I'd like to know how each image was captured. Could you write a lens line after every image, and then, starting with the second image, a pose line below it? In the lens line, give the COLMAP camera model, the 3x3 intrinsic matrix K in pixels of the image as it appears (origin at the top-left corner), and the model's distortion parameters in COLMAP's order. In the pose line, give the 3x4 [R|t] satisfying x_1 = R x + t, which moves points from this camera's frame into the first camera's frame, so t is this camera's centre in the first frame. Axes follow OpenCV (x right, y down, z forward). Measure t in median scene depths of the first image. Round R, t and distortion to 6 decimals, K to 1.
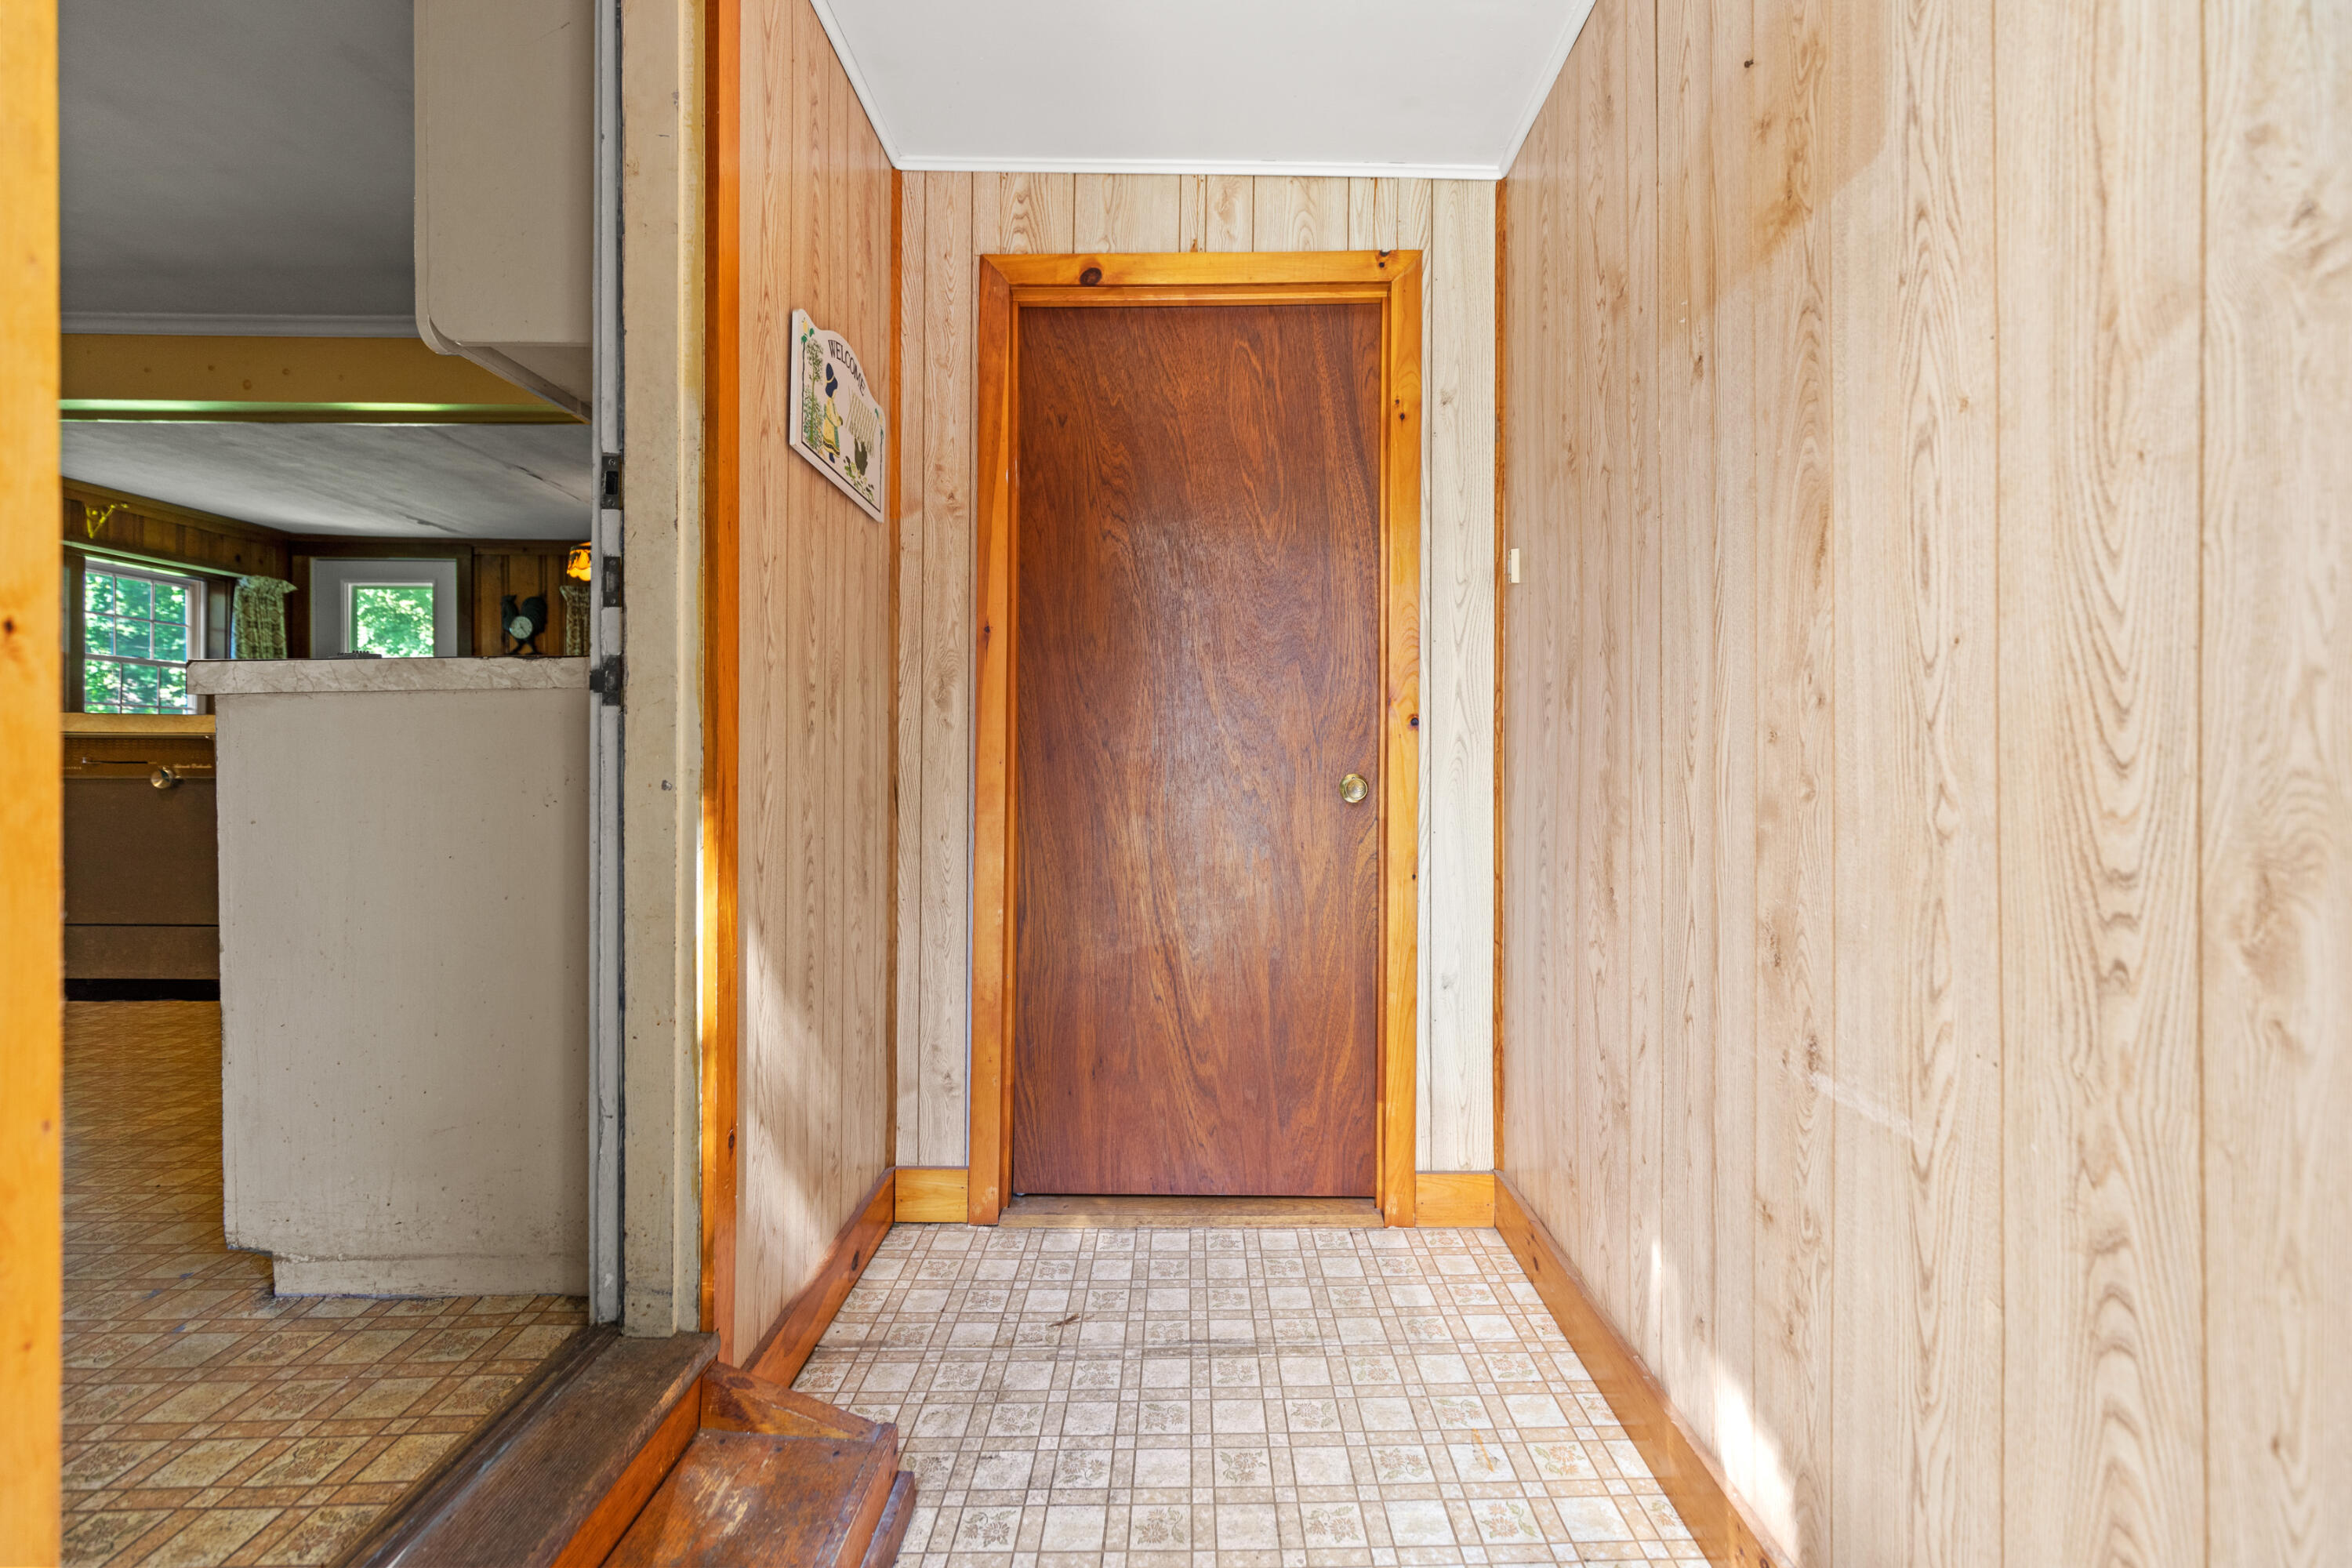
lens RADIAL K [[1060.0, 0, 1180.8], [0, 1060.0, 762.9], [0, 0, 1]] dist [-0.000553, -0.000014]
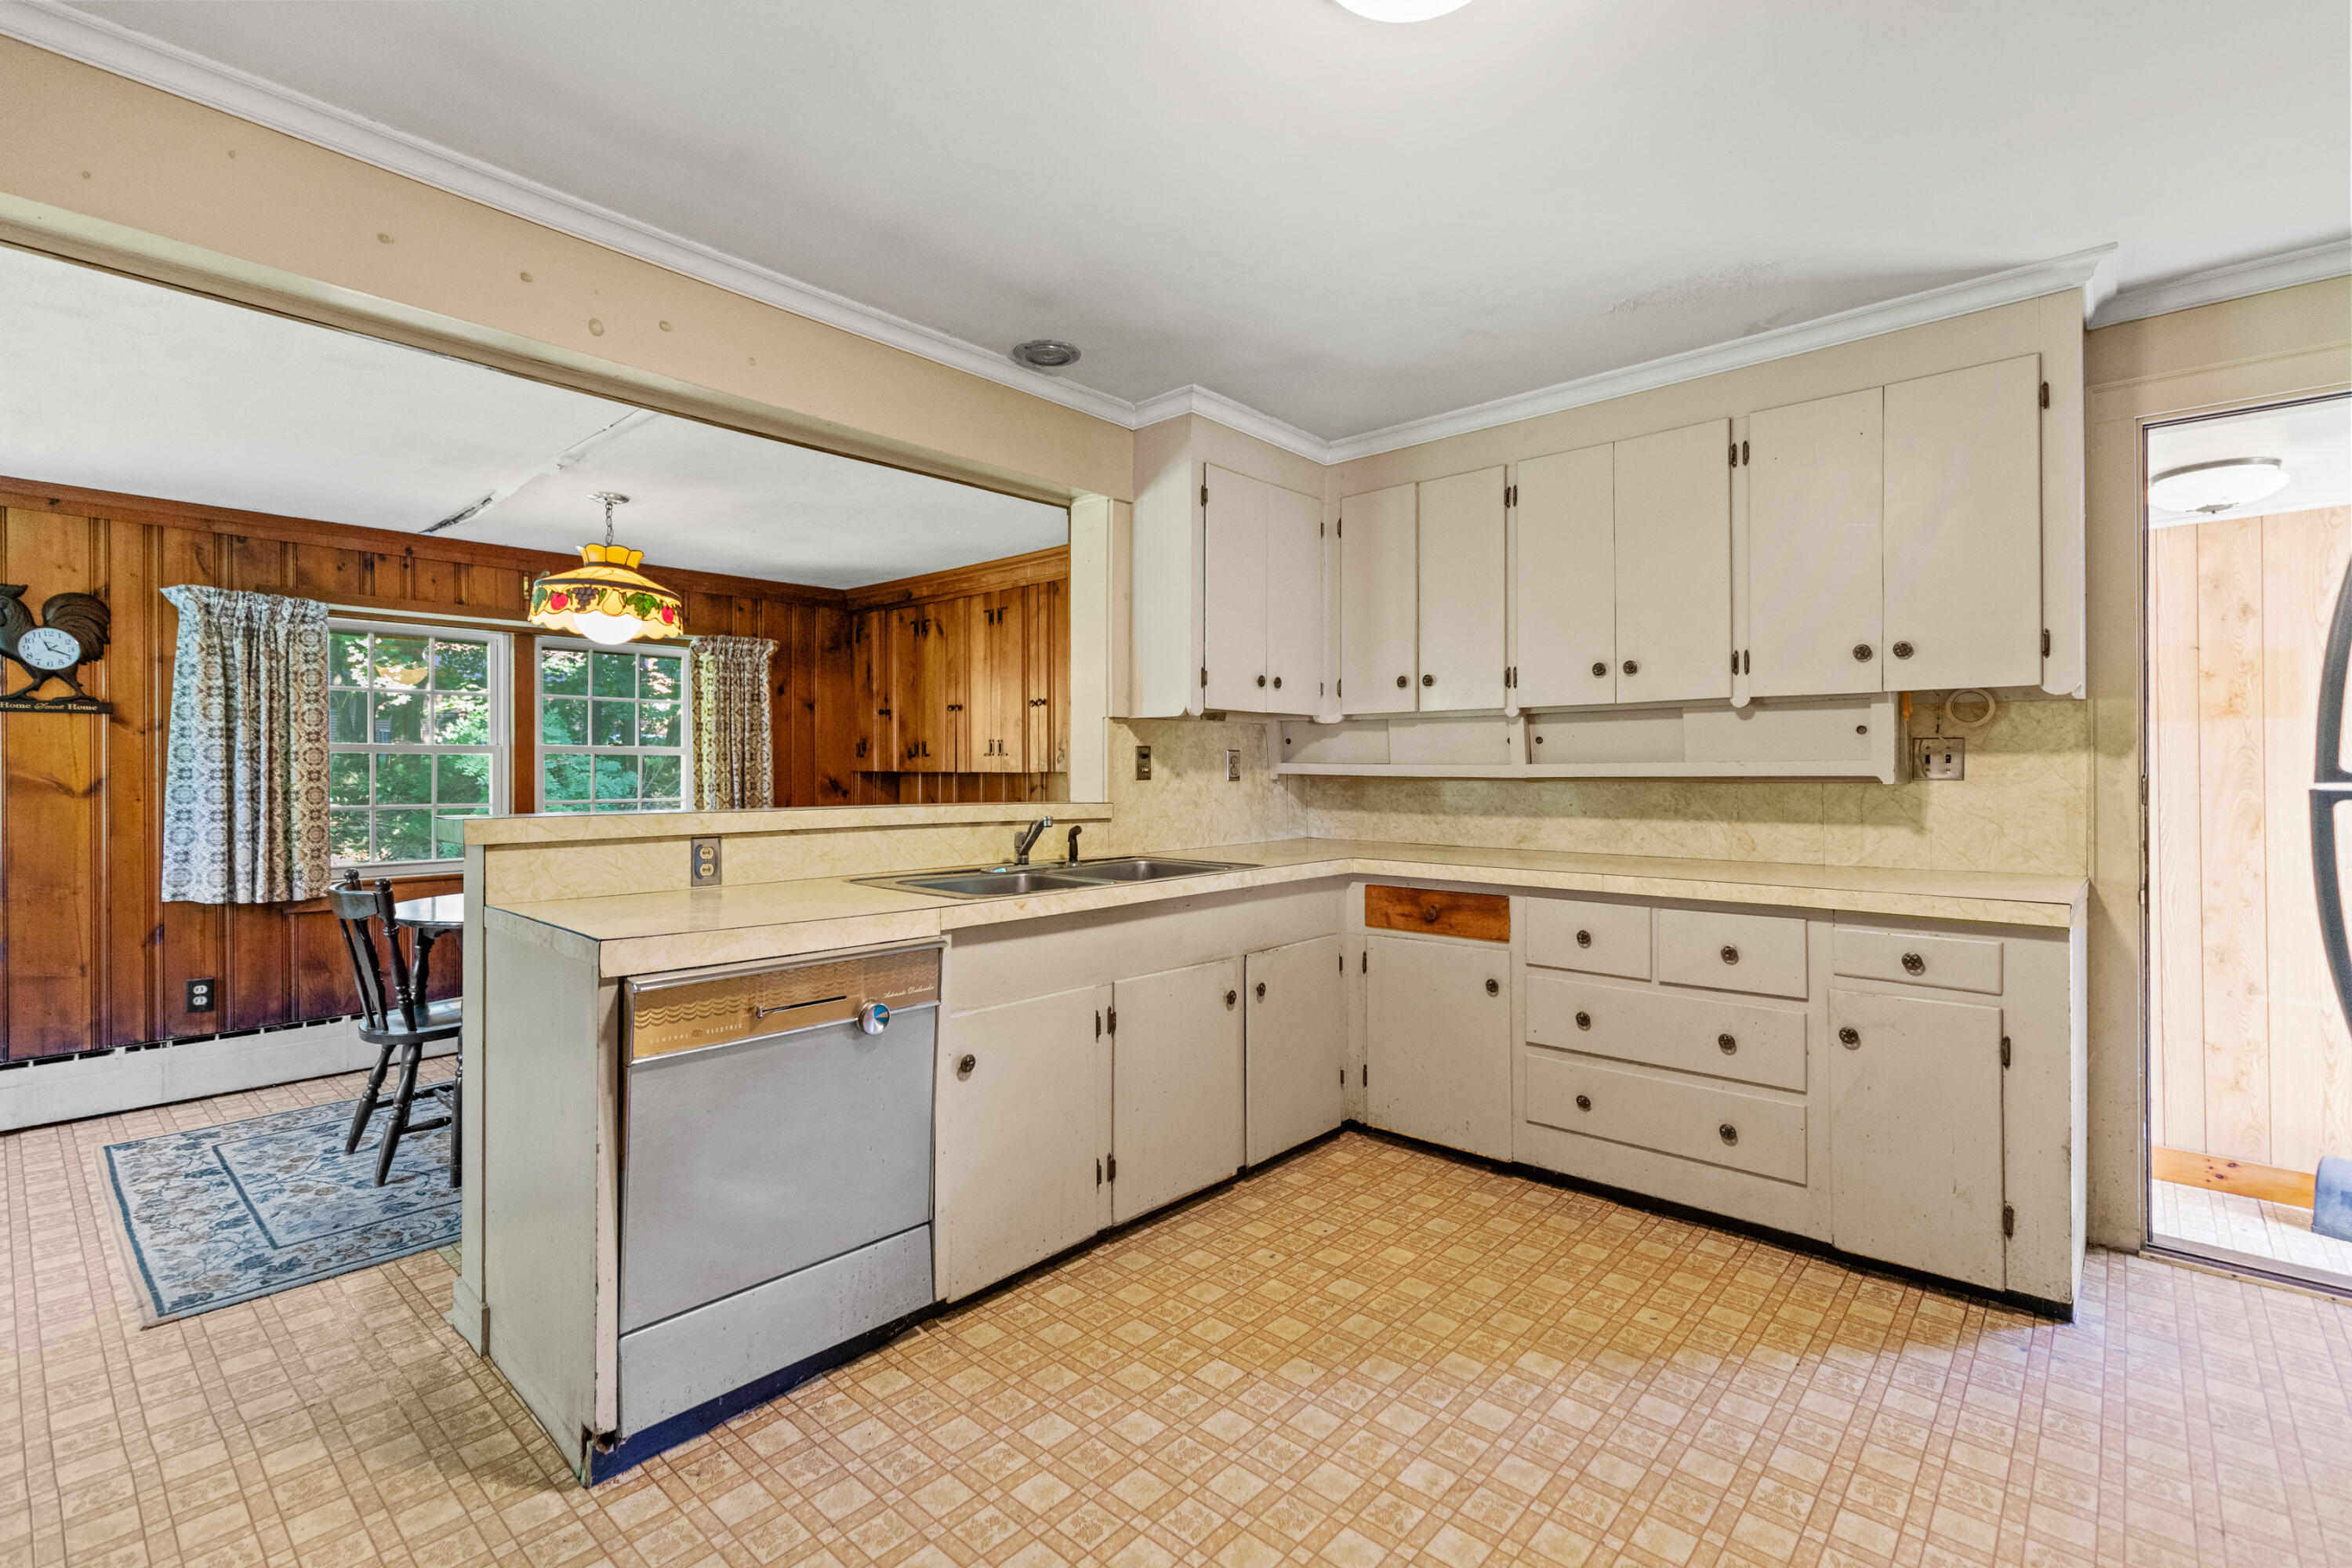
lens RADIAL K [[1060.0, 0, 1180.8], [0, 1060.0, 762.9], [0, 0, 1]] dist [-0.000553, -0.000014]
pose [[0.661654, -0.004980, 0.749793, -0.644601], [0.003681, 0.999987, 0.003394, -0.069802], [-0.749800, 0.000514, 0.661664, 0.219842]]
